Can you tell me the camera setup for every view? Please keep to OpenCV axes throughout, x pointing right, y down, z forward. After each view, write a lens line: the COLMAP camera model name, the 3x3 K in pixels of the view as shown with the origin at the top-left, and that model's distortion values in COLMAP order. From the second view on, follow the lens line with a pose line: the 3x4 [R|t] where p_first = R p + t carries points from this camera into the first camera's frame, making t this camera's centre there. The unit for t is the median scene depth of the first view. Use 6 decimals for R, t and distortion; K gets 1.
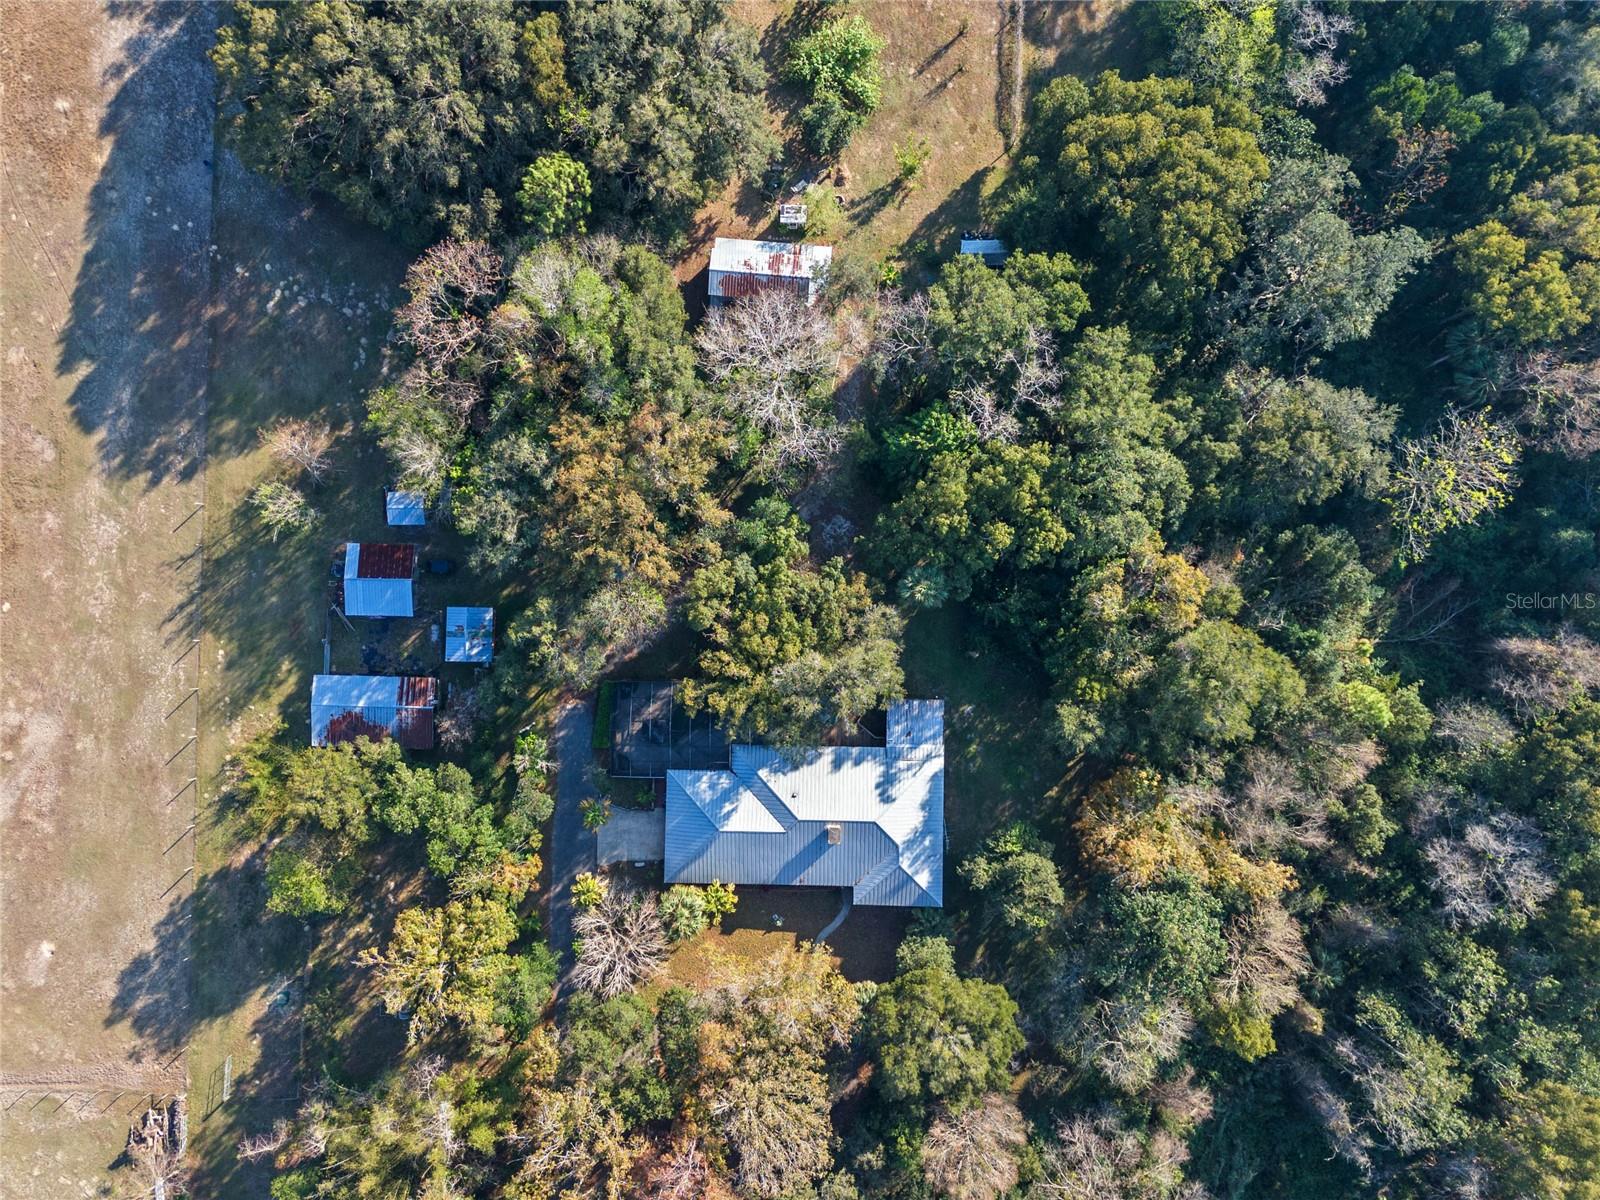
lens RADIAL K [[1170.1, 0, 798.7], [0, 1170.1, 580.7], [0, 0, 1]] dist [0.063898, -0.056147]
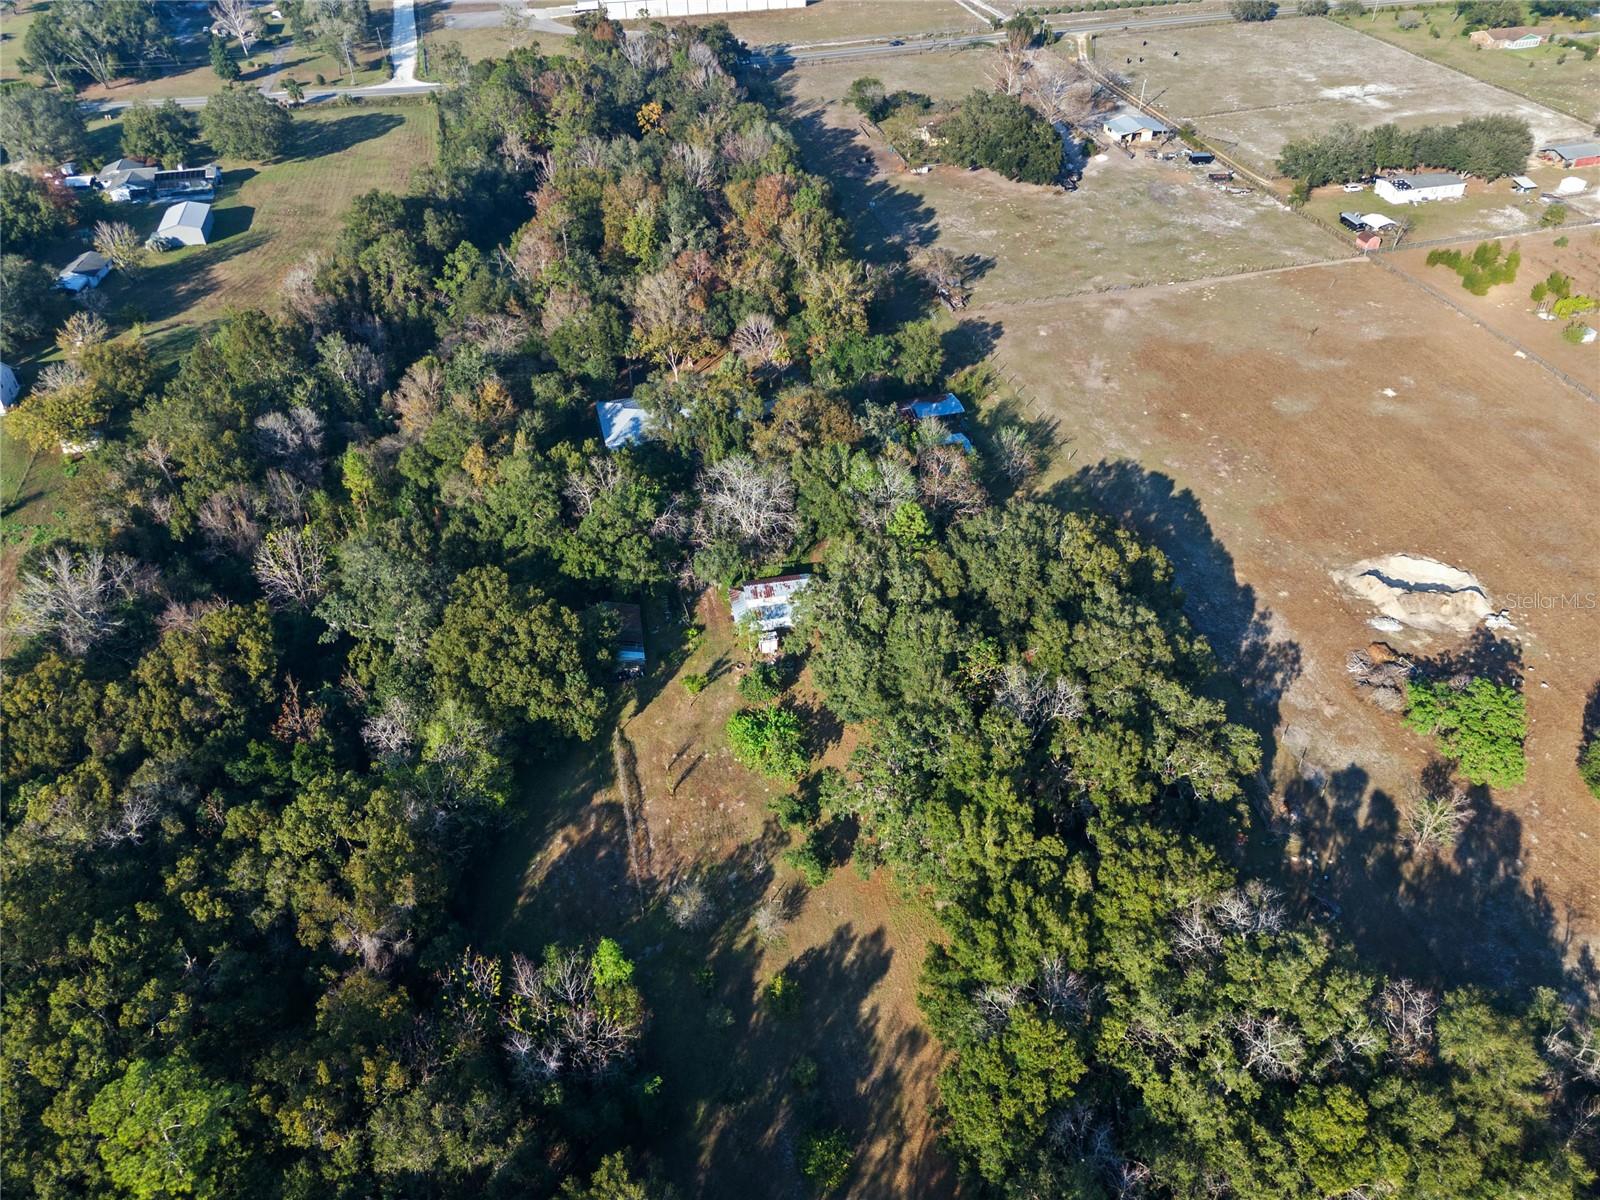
lens RADIAL K [[1170.1, 0, 798.7], [0, 1170.1, 580.7], [0, 0, 1]] dist [0.063898, -0.056147]
pose [[-0.964487, 0.187749, -0.185781, 0.219765], [-0.262150, -0.594477, 0.760180, -1.427633], [0.032281, 0.781887, 0.622584, 0.098414]]
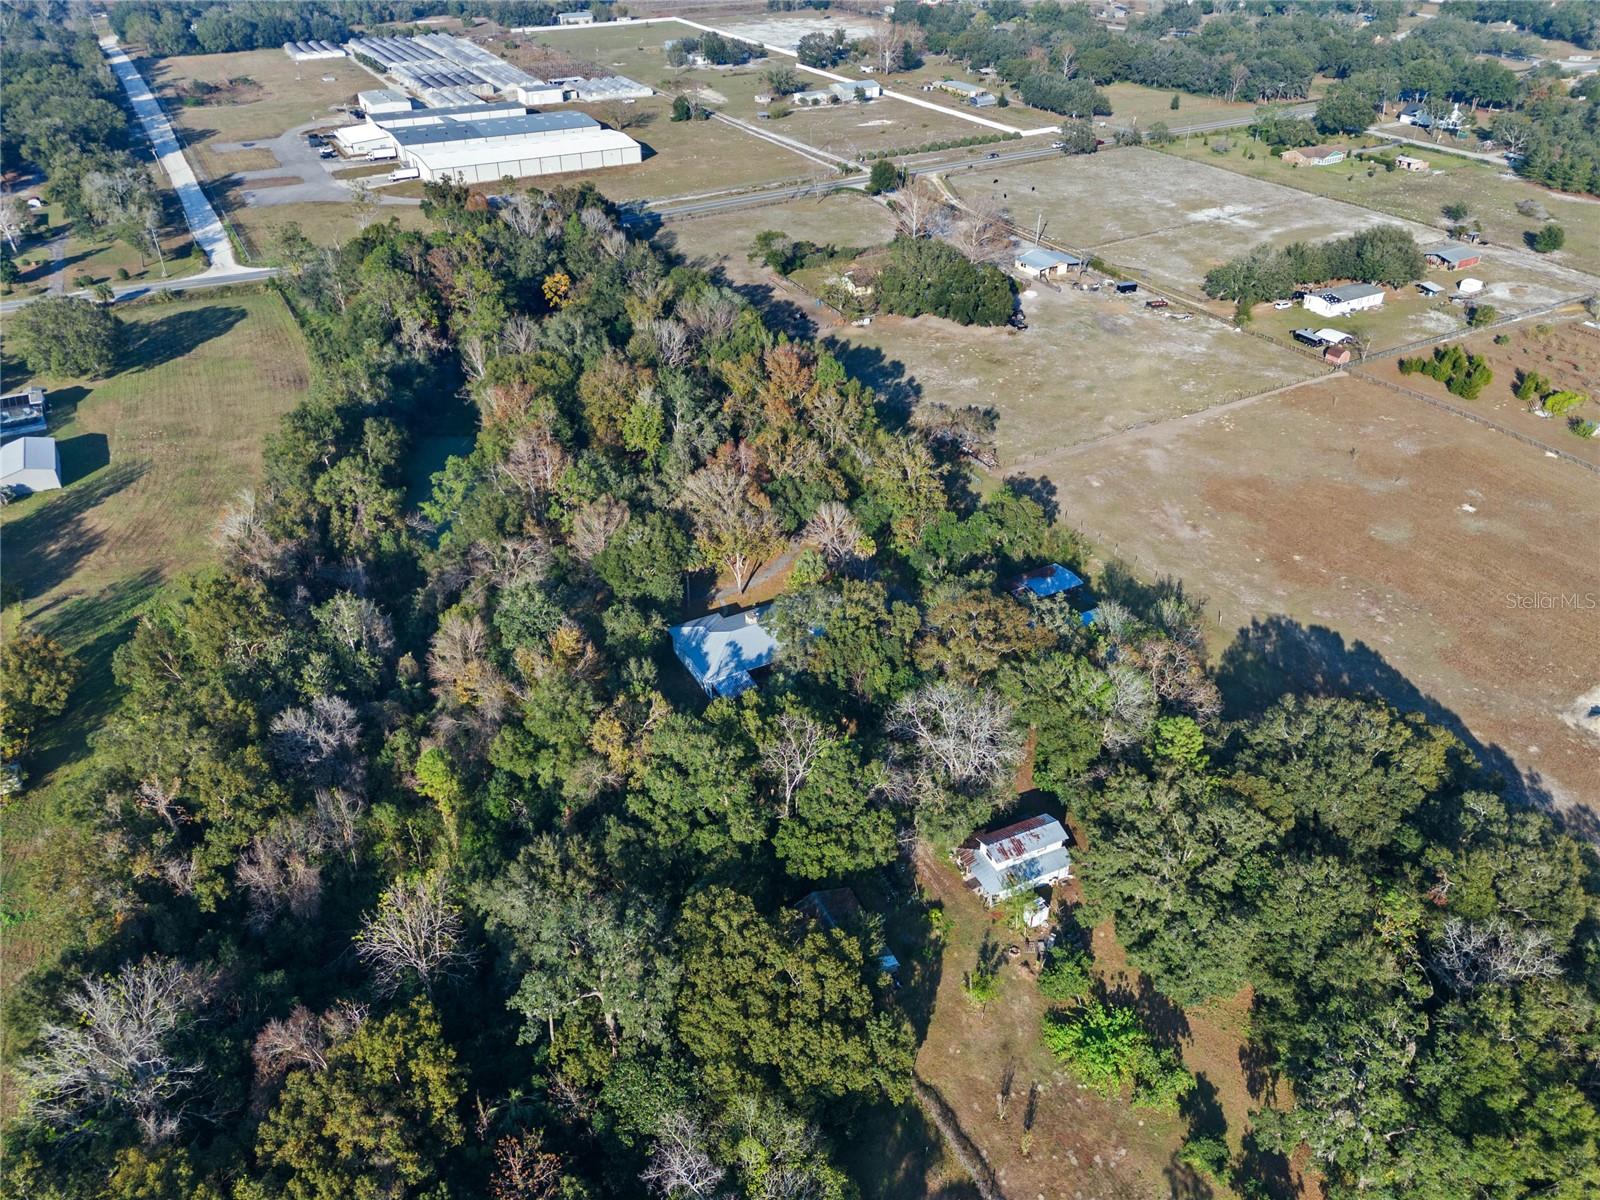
lens RADIAL K [[1170.1, 0, 798.7], [0, 1170.1, 580.7], [0, 0, 1]] dist [0.063898, -0.056147]
pose [[-0.867715, 0.289848, -0.403805, 0.601431], [-0.496424, -0.464197, 0.733542, -0.947486], [0.025170, 0.836964, 0.546679, 0.124395]]
